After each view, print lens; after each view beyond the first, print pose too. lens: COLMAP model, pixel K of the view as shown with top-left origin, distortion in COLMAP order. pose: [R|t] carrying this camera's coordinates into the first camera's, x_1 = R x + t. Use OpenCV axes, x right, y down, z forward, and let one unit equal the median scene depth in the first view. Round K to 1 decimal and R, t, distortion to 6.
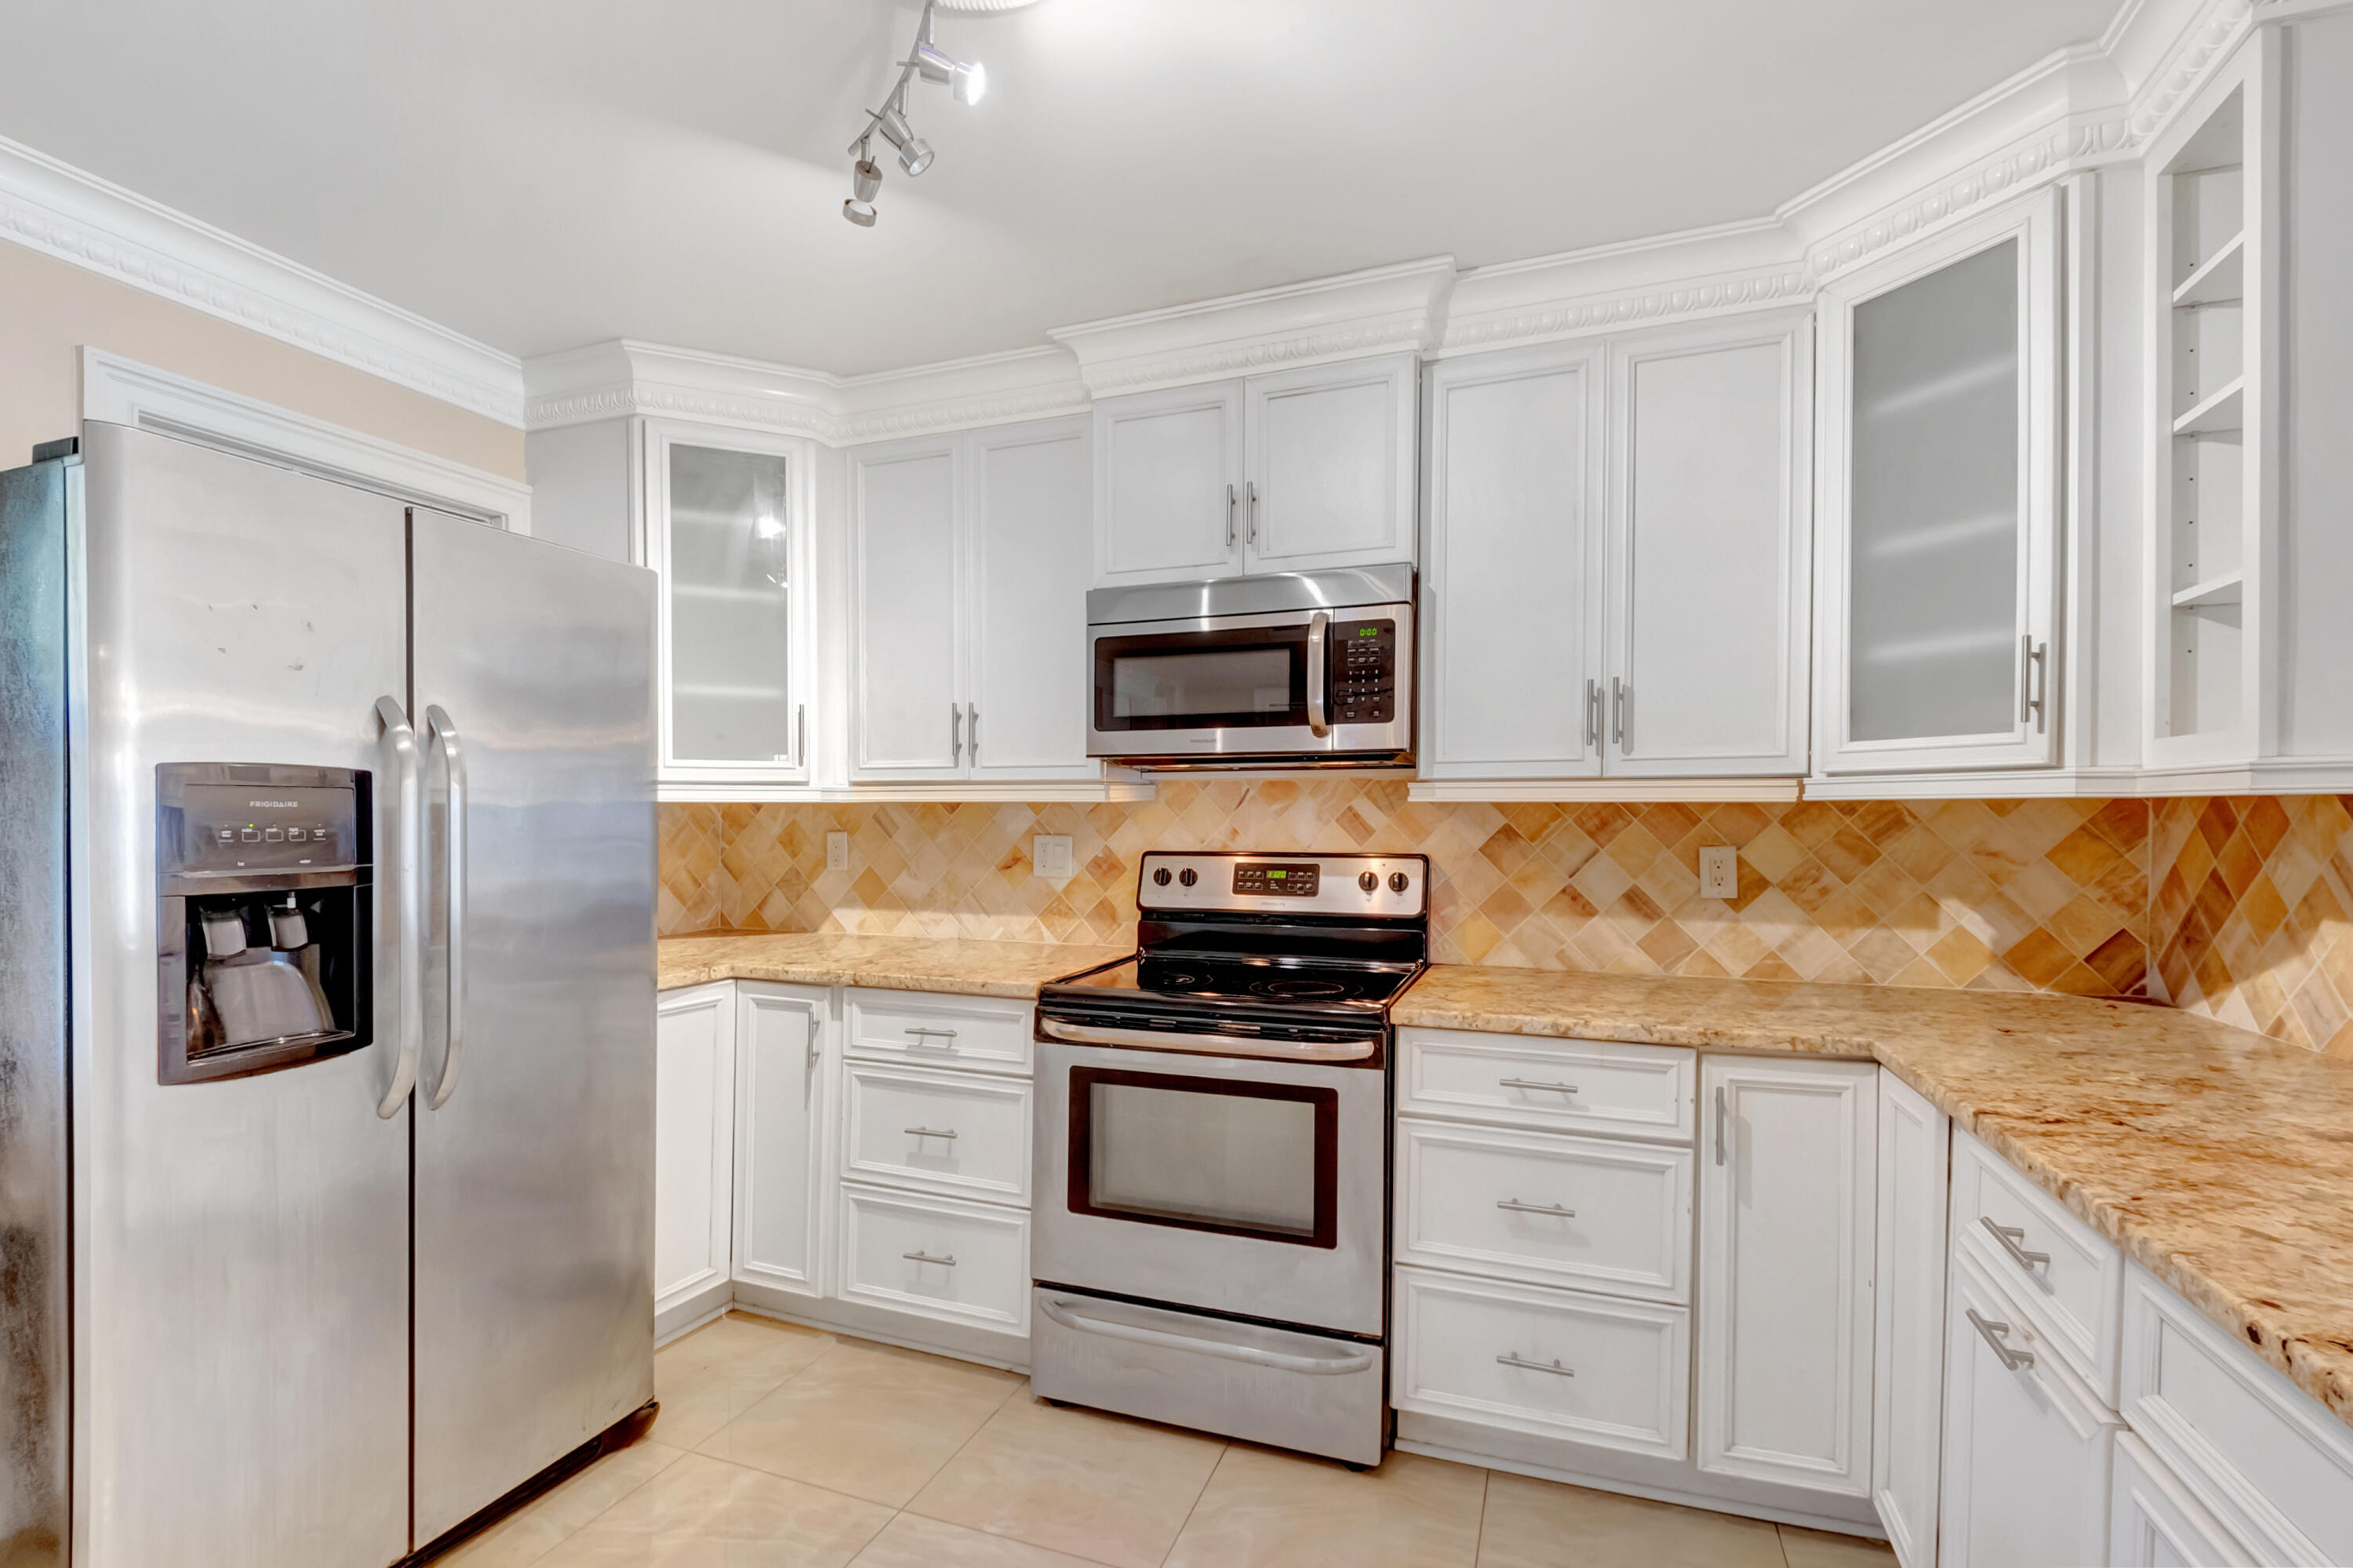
lens RADIAL K [[1046.8, 0, 1183.4], [0, 1046.8, 800.2], [0, 0, 1]] dist [-0.010427, -0.009707]
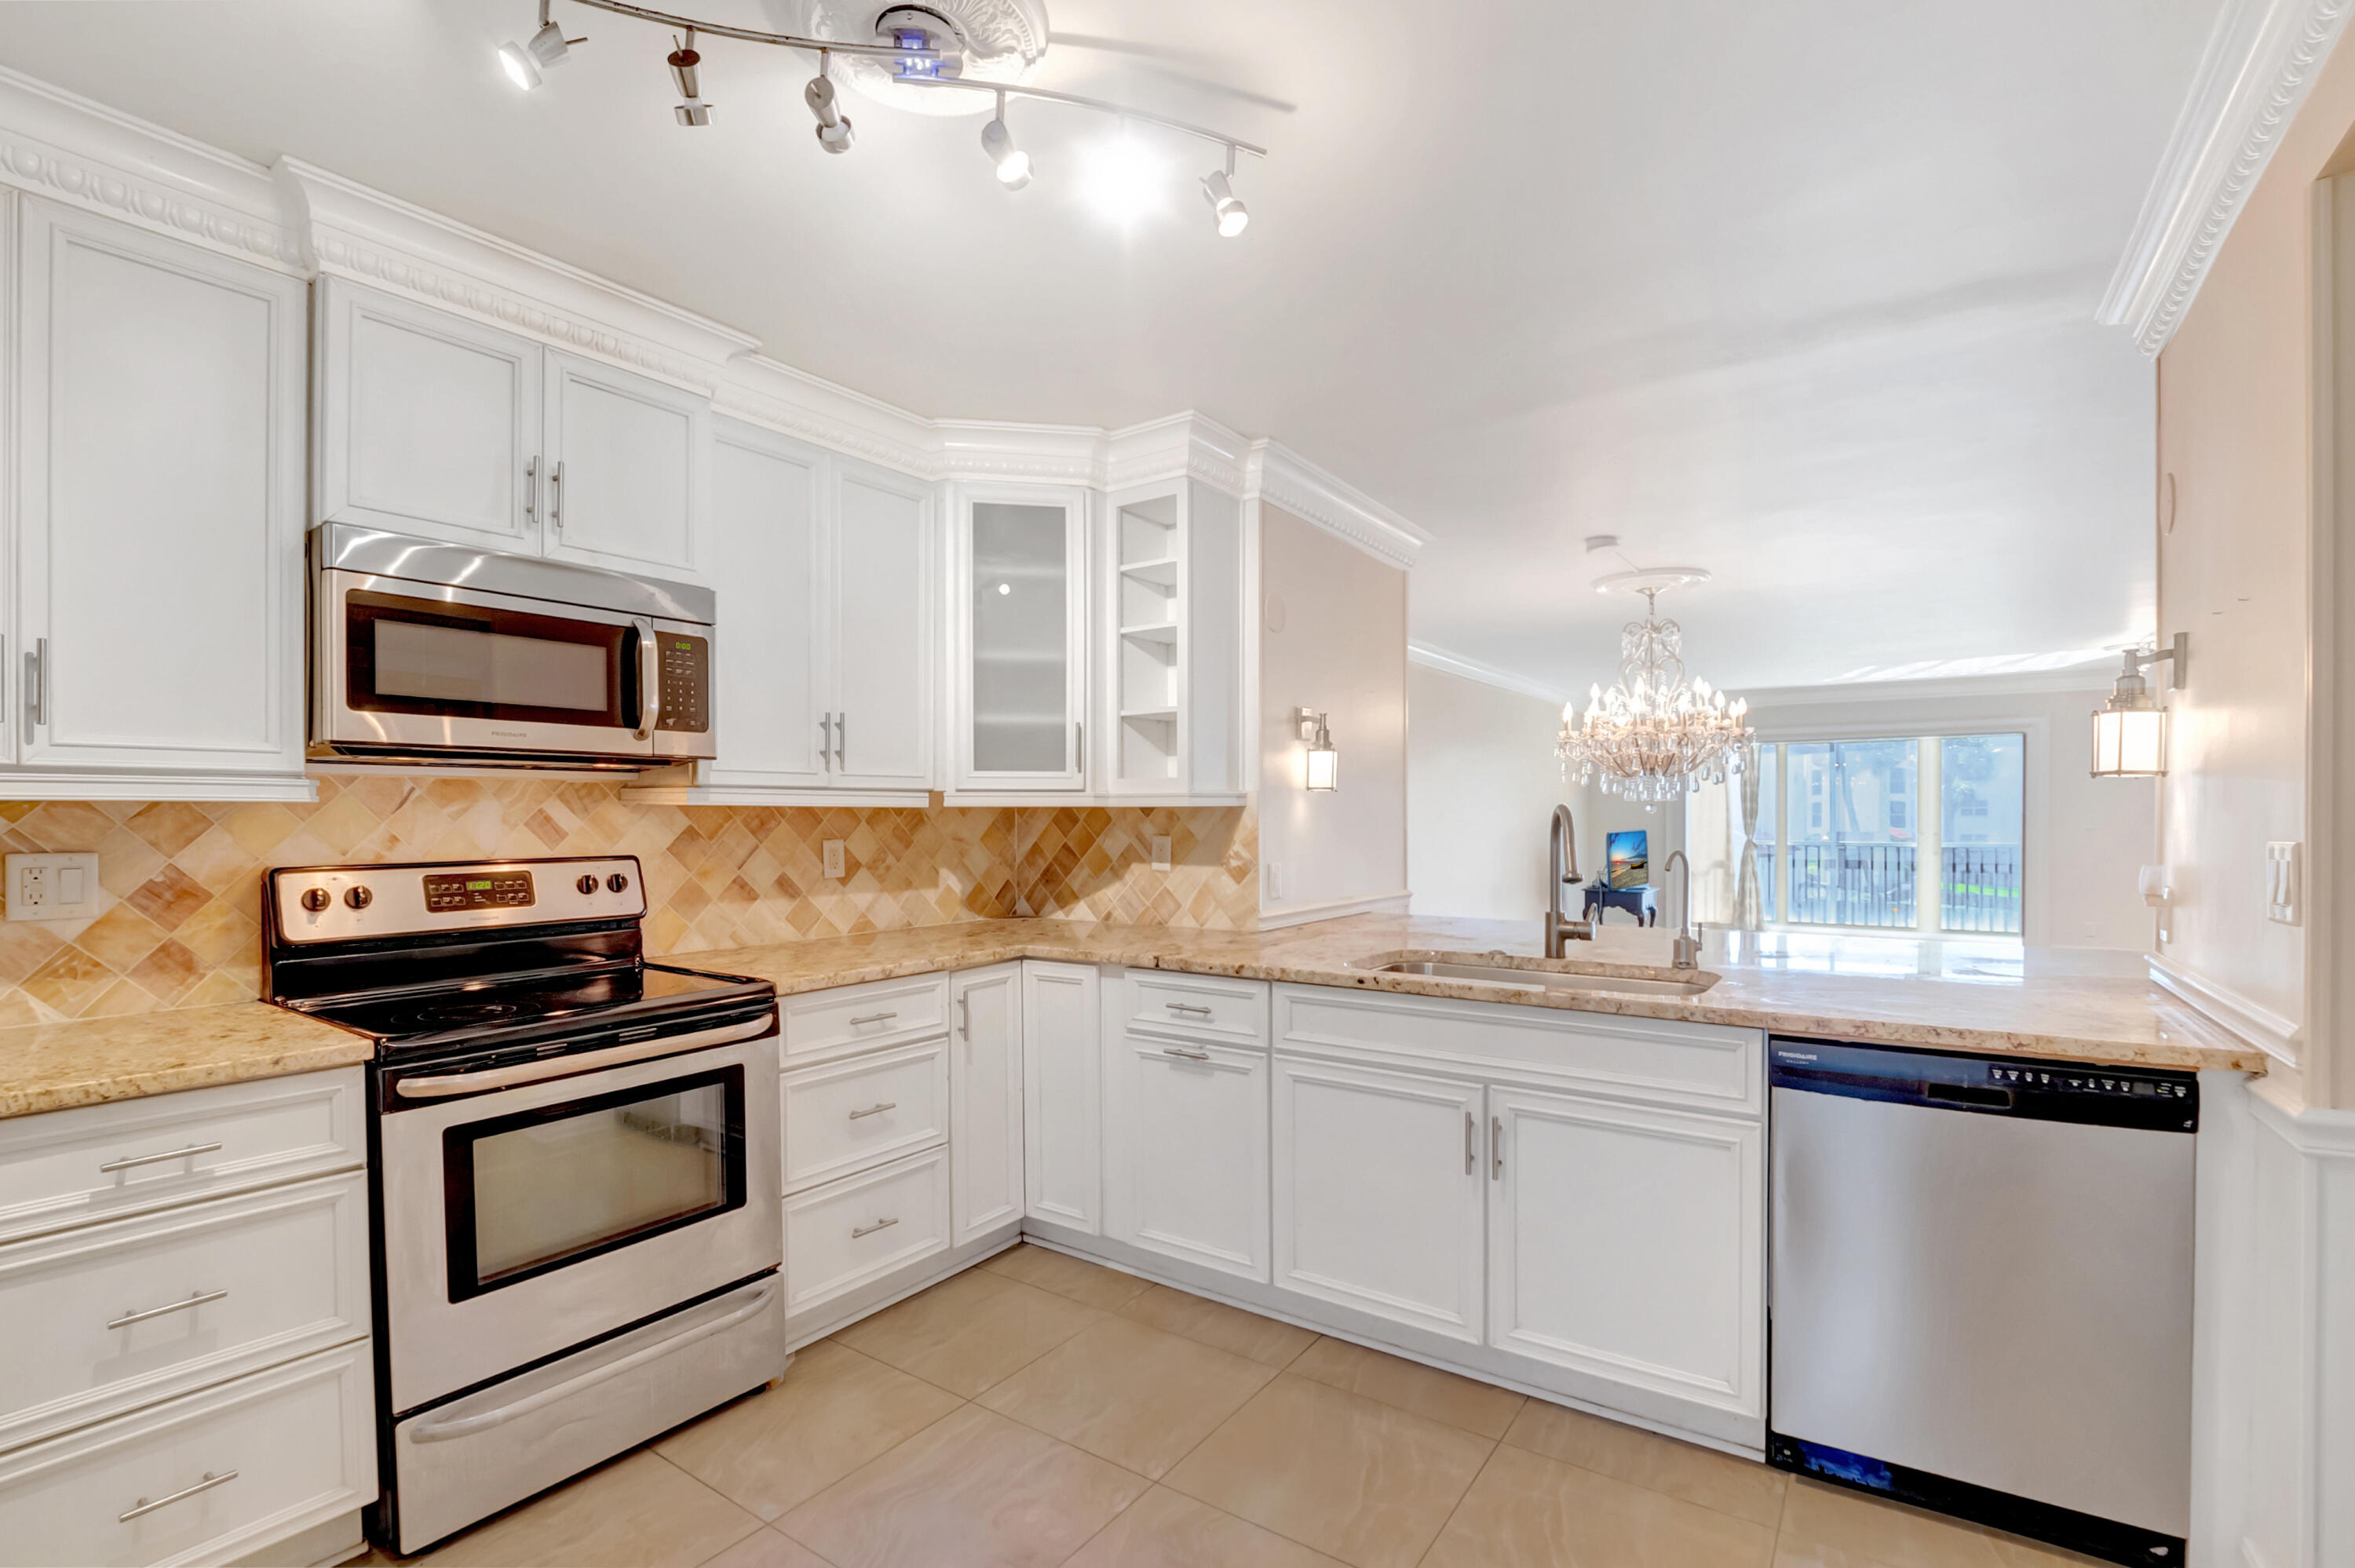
lens RADIAL K [[1047.5, 0, 1184.4], [0, 1047.5, 800.2], [0, 0, 1]] dist [-0.010427, -0.009707]
pose [[0.241864, 0.011057, 0.970247, -0.717503], [-0.009202, 0.999916, -0.009101, 0.001373], [-0.970266, -0.006727, 0.241946, 0.238563]]
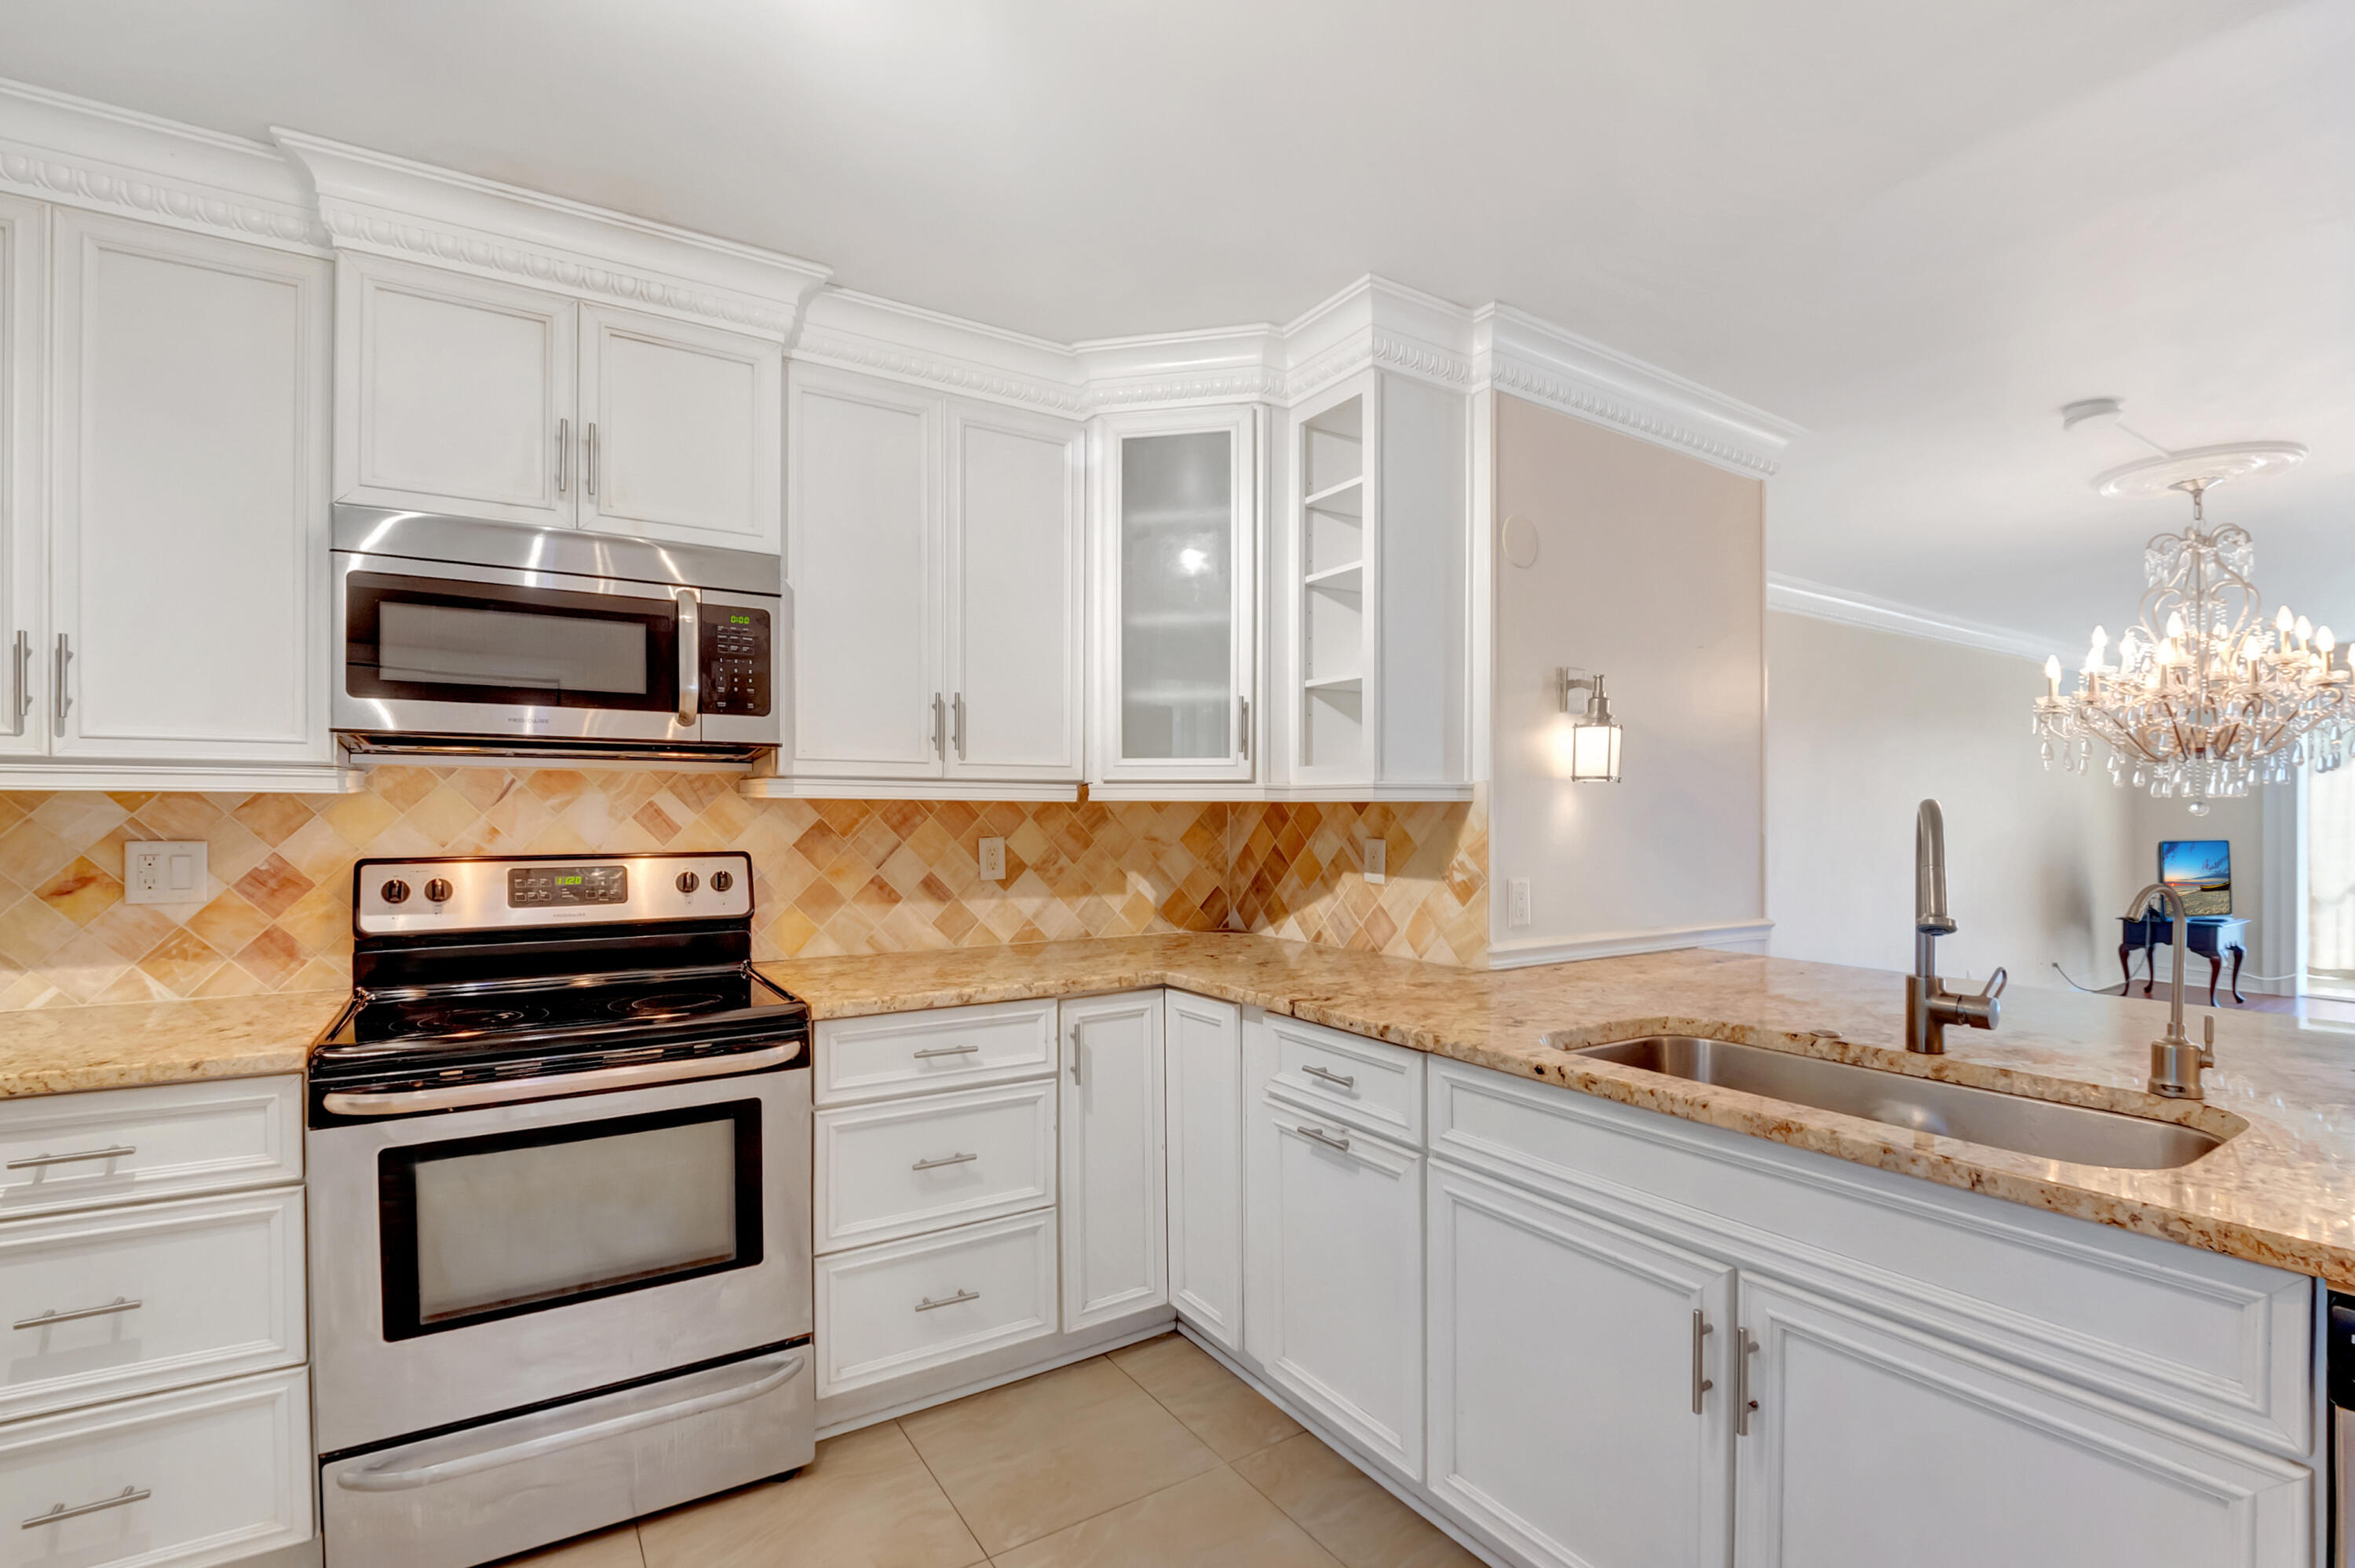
lens RADIAL K [[1047.5, 0, 1184.4], [0, 1047.5, 800.2], [0, 0, 1]] dist [-0.010427, -0.009707]
pose [[0.593009, 0.008414, 0.805152, -0.344891], [-0.013554, 0.999908, -0.000466, -0.001397], [-0.805082, -0.010636, 0.593069, 0.103557]]
